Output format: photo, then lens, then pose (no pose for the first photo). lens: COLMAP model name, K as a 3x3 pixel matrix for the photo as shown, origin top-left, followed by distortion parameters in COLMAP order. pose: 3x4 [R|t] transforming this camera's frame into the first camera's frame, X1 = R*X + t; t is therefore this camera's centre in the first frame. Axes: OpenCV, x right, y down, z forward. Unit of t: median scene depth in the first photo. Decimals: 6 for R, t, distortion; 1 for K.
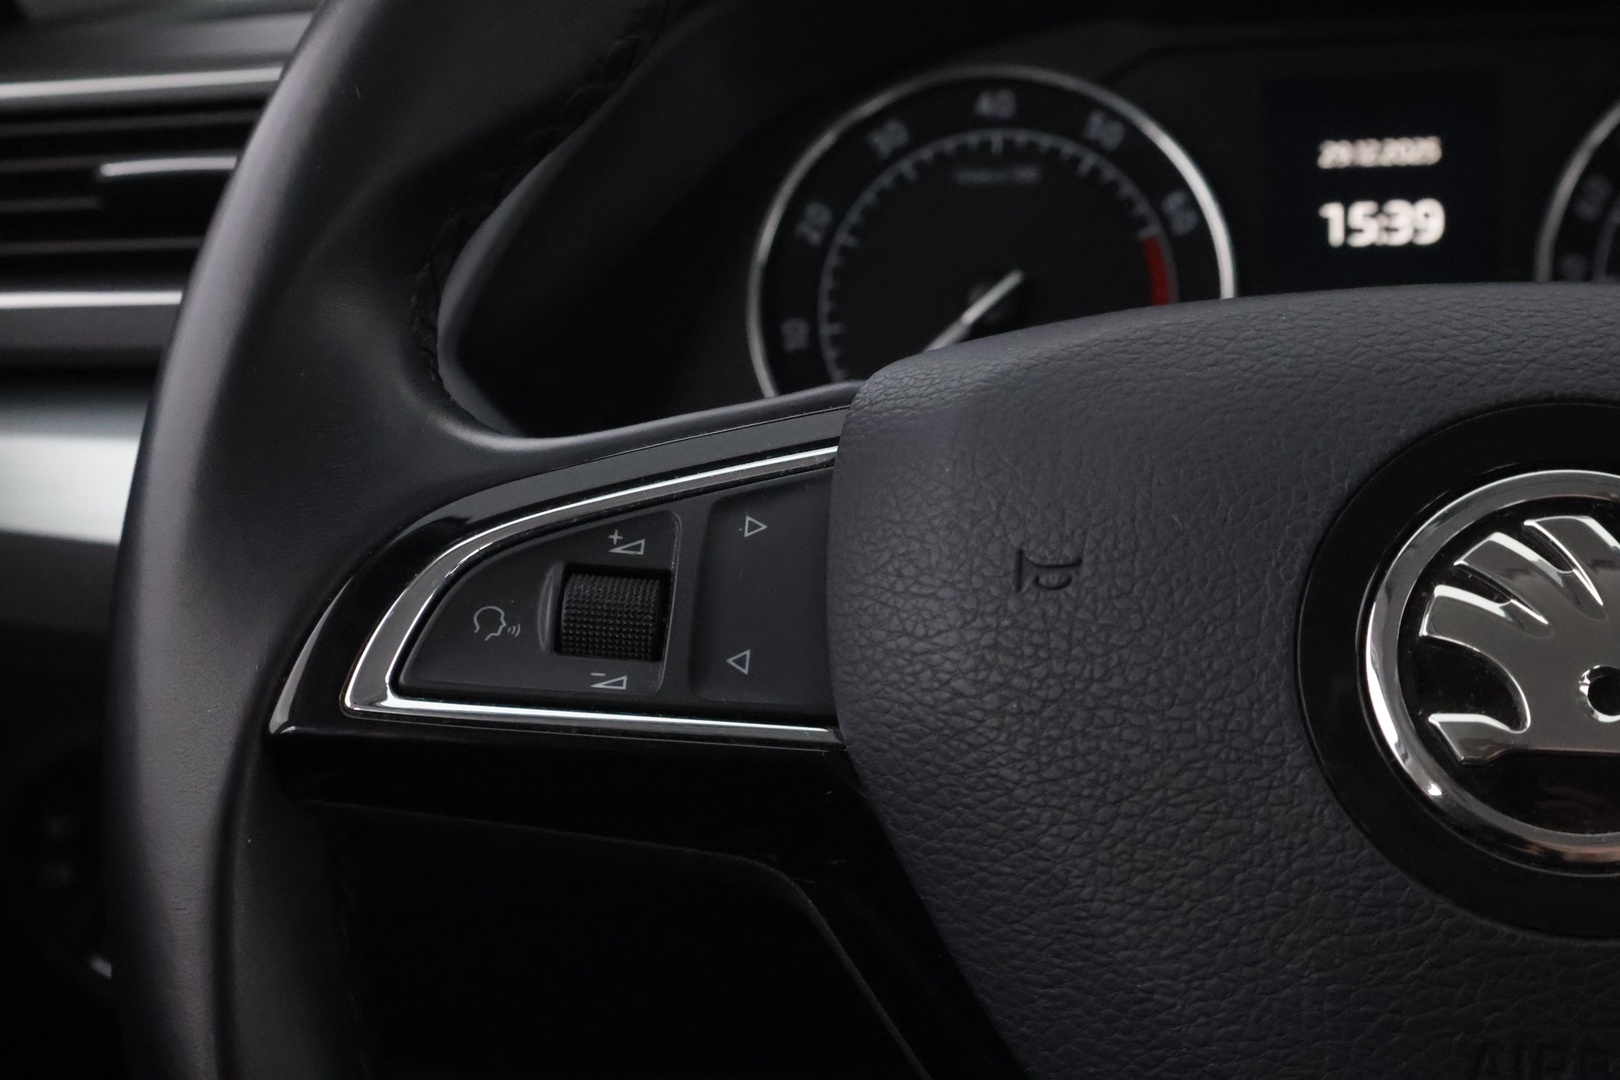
lens RADIAL K [[2175.8, 0, 810.0], [0, 2175.8, 540.0], [0, 0, 1]] dist [-0.015788, -0.035508]
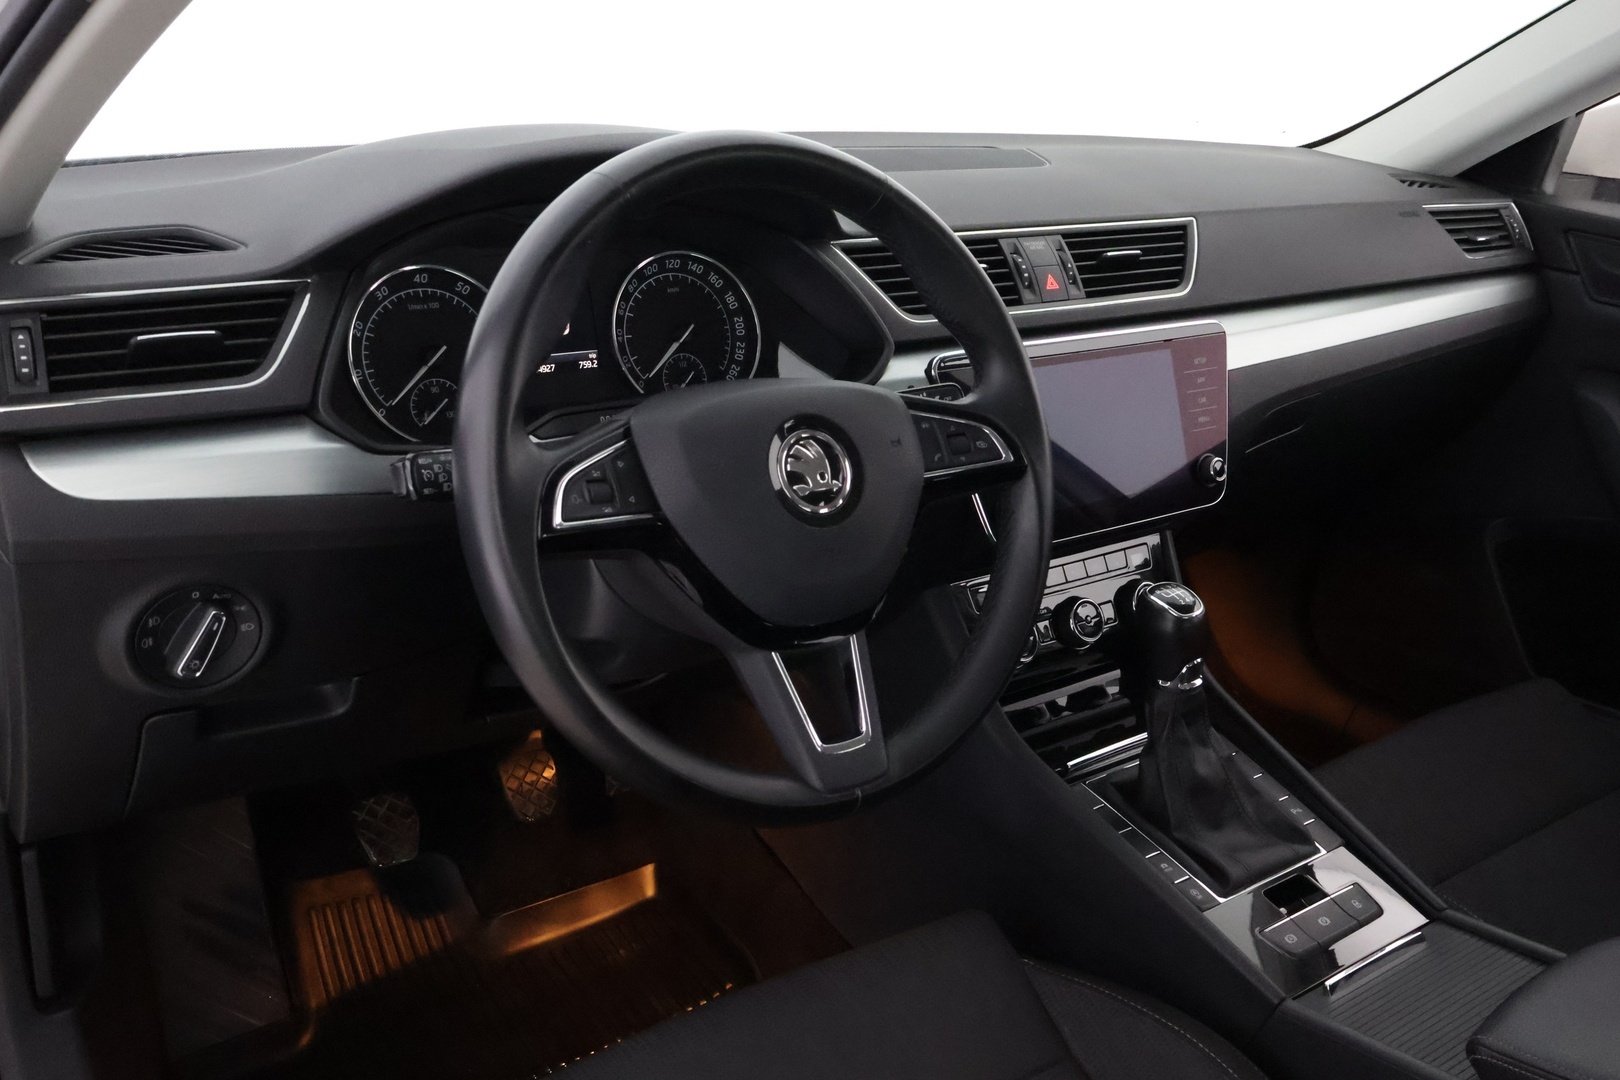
lens RADIAL K [[1482.2, 0, 810.0], [0, 1482.2, 540.0], [0, 0, 1]] dist [0.092257, 0.001046]
pose [[0.668612, -0.172702, 0.723278, -0.937550], [0.075245, 0.983377, 0.165250, -0.153549], [-0.739794, -0.056065, 0.670493, -0.540931]]
